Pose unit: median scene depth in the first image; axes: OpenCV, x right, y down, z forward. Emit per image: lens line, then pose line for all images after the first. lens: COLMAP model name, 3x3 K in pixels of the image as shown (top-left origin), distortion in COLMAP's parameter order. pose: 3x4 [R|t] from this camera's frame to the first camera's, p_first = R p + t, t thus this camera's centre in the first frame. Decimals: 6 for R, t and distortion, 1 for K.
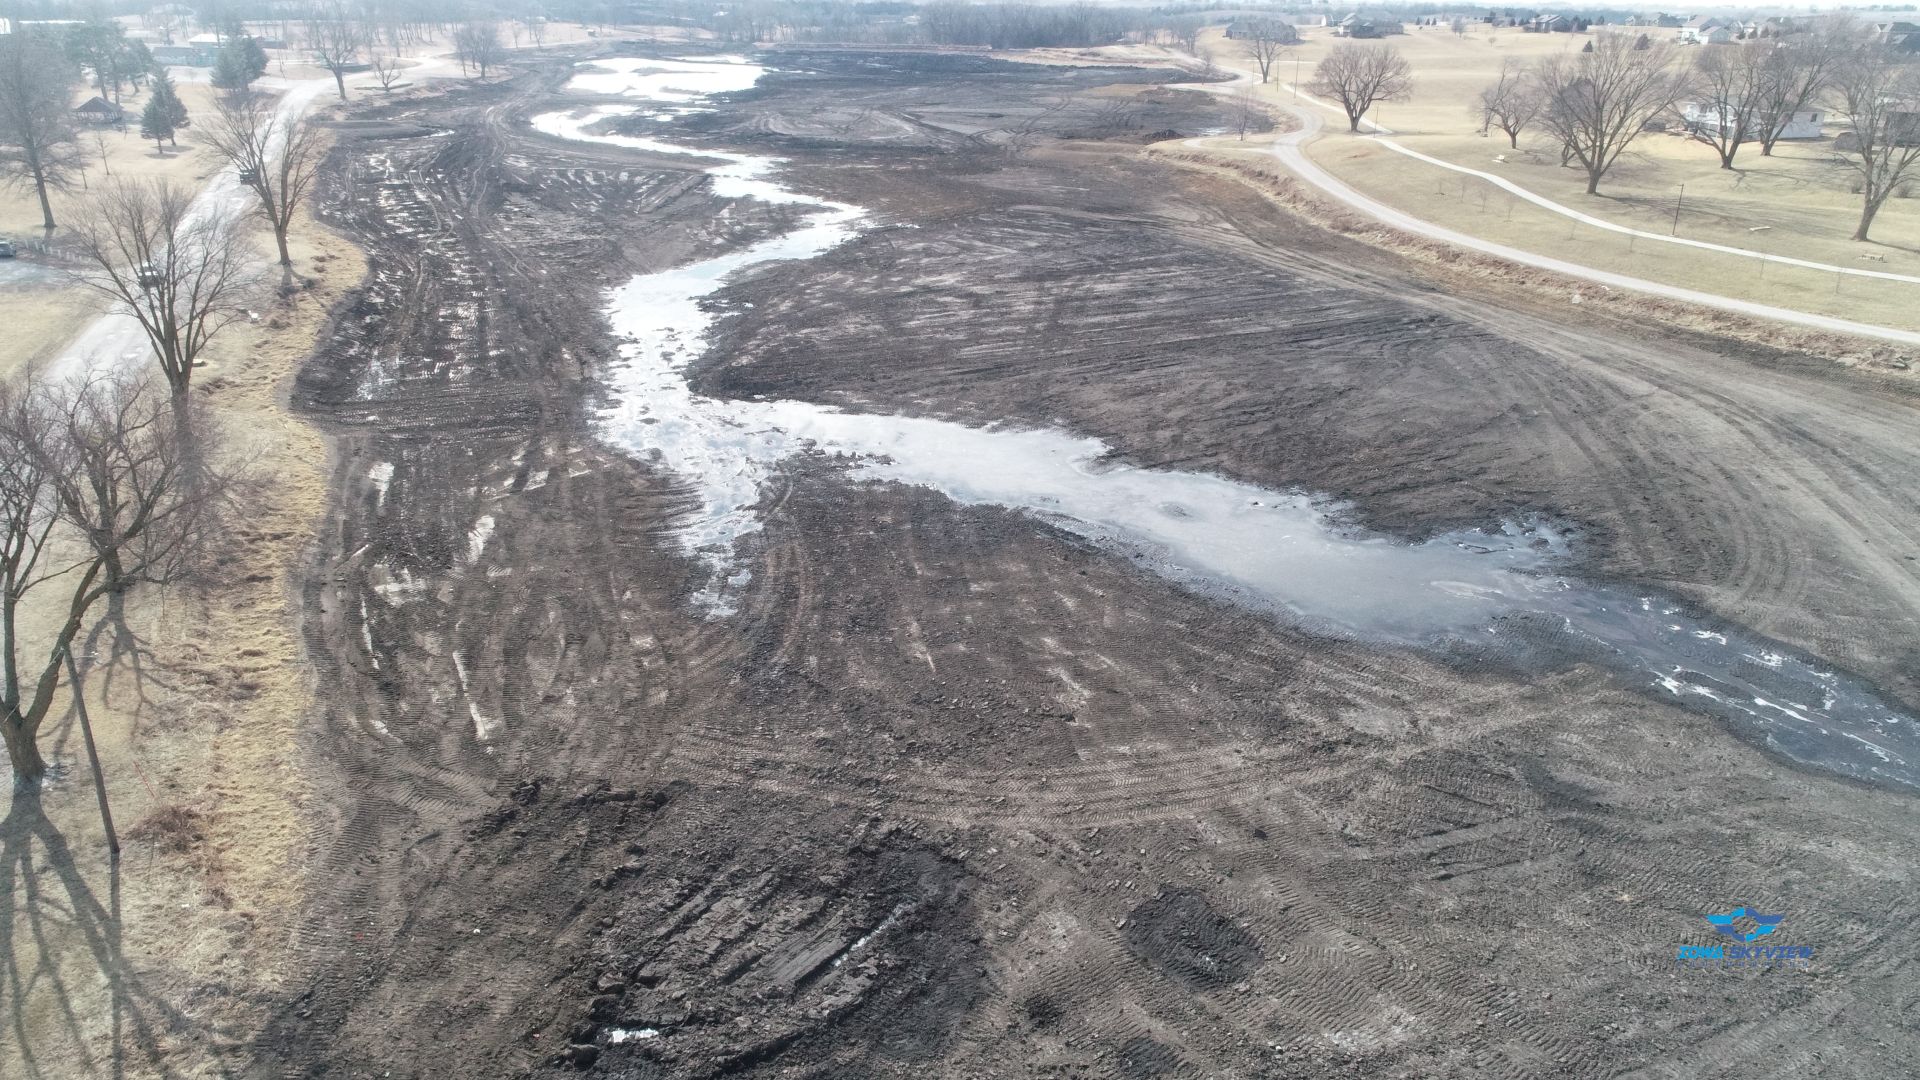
lens RADIAL K [[1266.7, 0, 960.0], [0, 1266.7, 540.0], [0, 0, 1]] dist [-0.009721, 0.000164]
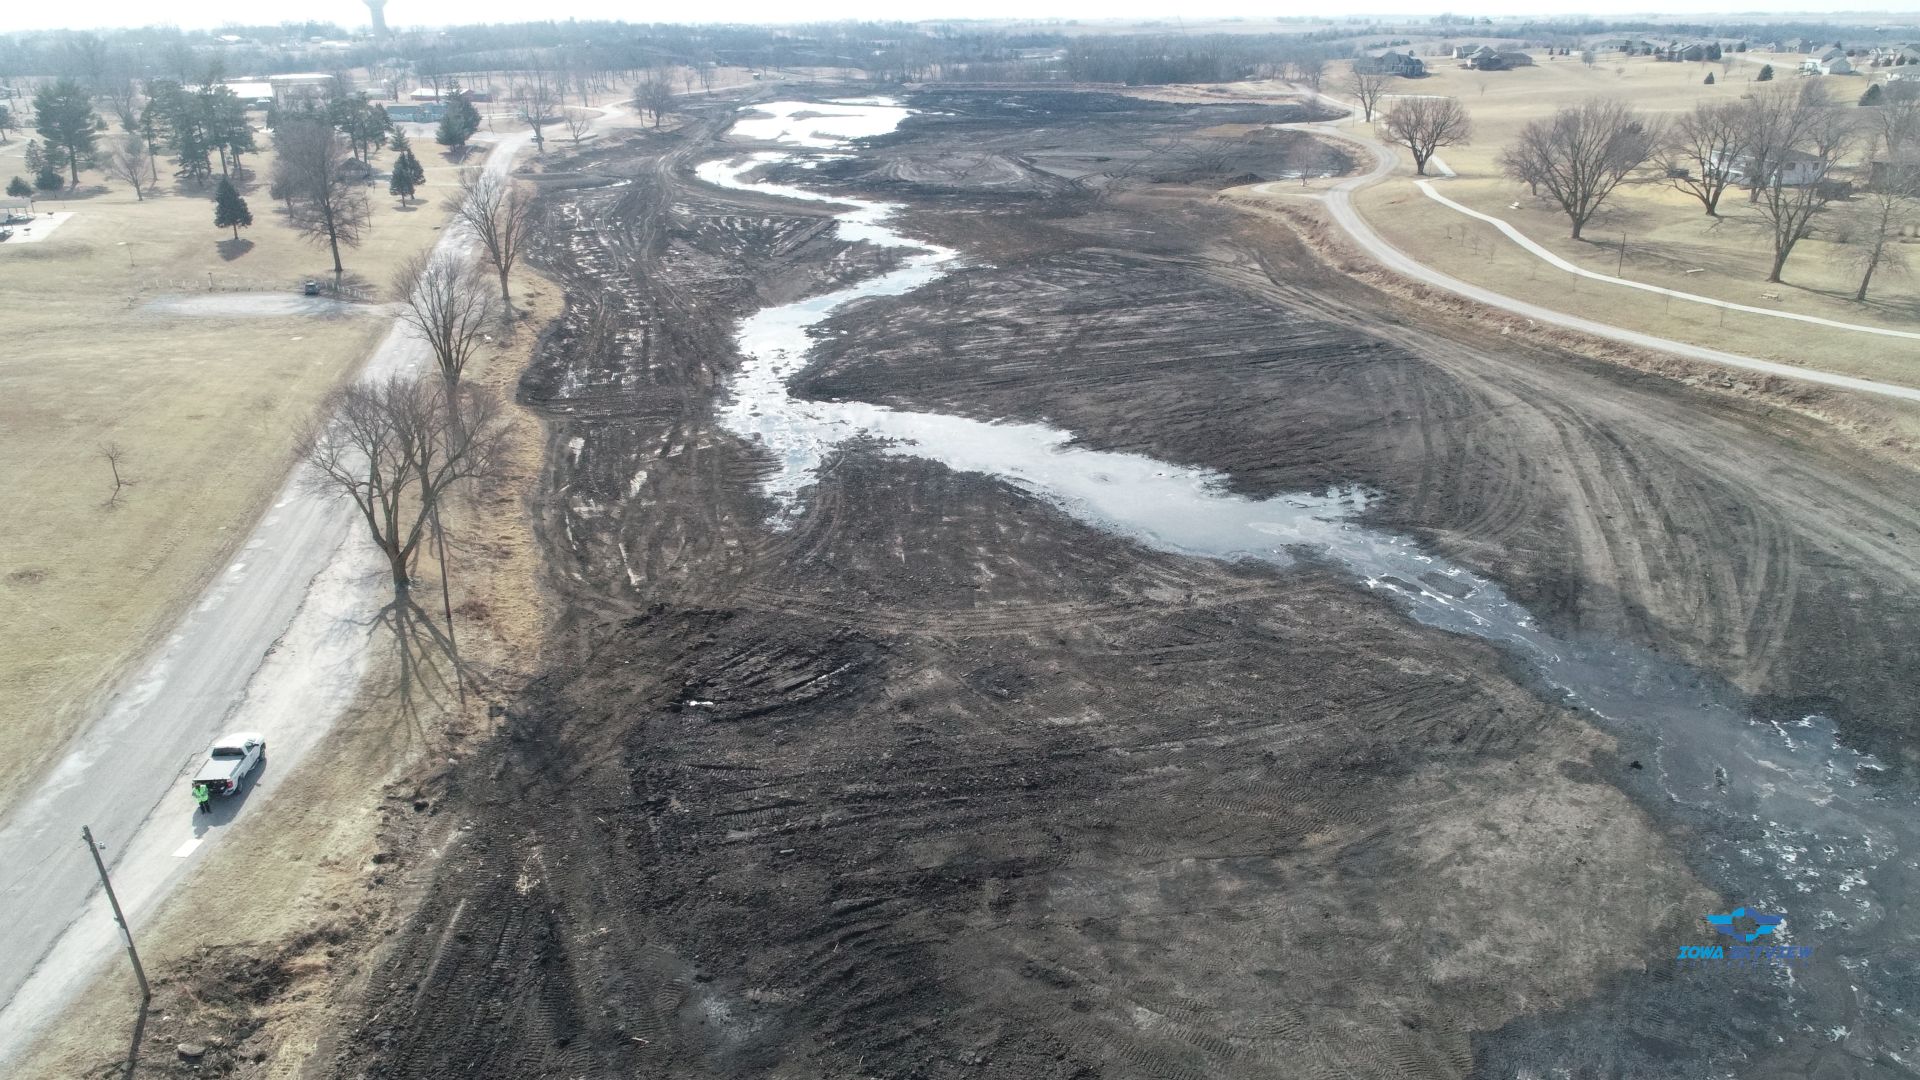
lens RADIAL K [[1266.7, 0, 960.0], [0, 1266.7, 540.0], [0, 0, 1]] dist [-0.009721, 0.000164]
pose [[0.992656, 0.024322, -0.118505, 0.114974], [-0.026299, 0.999539, -0.015151, 0.046568], [0.118082, 0.018156, 0.992838, -0.285553]]
